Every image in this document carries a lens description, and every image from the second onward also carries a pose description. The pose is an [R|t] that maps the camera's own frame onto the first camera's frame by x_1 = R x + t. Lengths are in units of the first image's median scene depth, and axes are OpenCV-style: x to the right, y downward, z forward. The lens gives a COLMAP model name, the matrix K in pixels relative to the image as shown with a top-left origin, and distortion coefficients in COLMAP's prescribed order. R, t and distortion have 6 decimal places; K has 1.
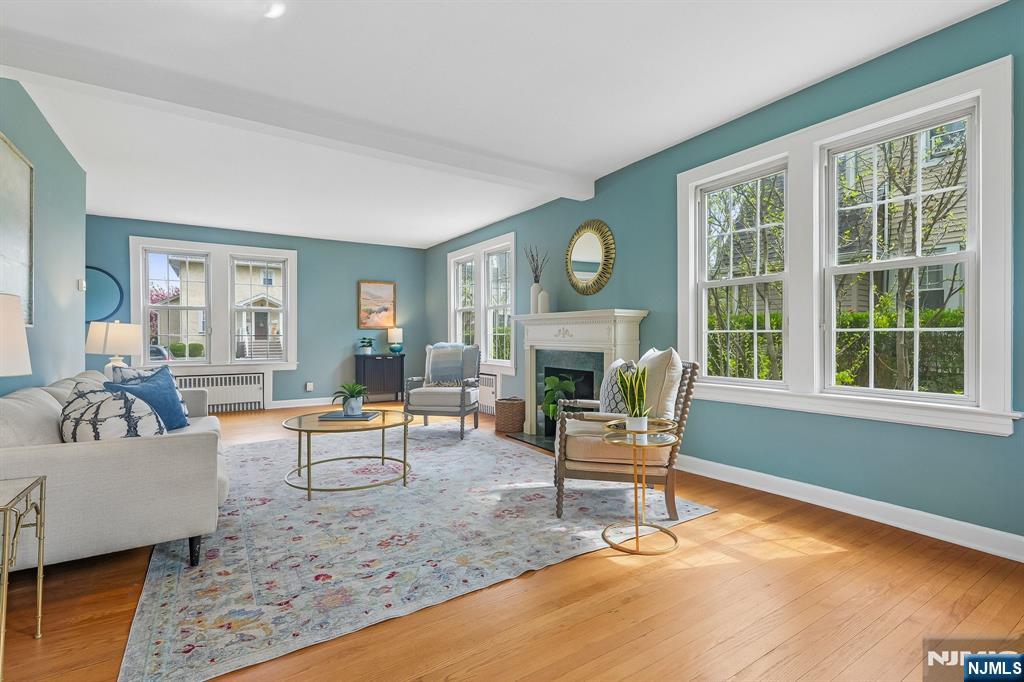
lens RADIAL K [[477.7, 0, 514.7], [0, 477.7, 340.1], [0, 0, 1]] dist [-0.001037, -0.000089]
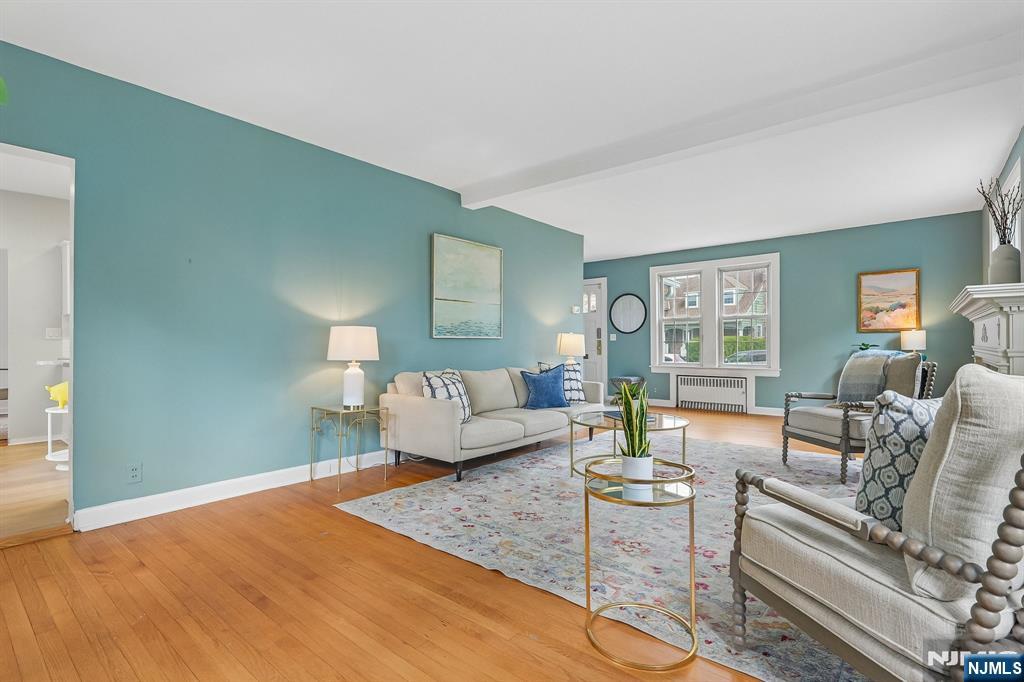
lens RADIAL K [[477.7, 0, 514.7], [0, 477.7, 340.1], [0, 0, 1]] dist [-0.001037, -0.000089]
pose [[0.293083, -0.008933, -0.956045, 0.319937], [-0.002948, 0.999943, -0.010247, -0.000332], [0.956083, 0.005822, 0.293040, 0.229214]]
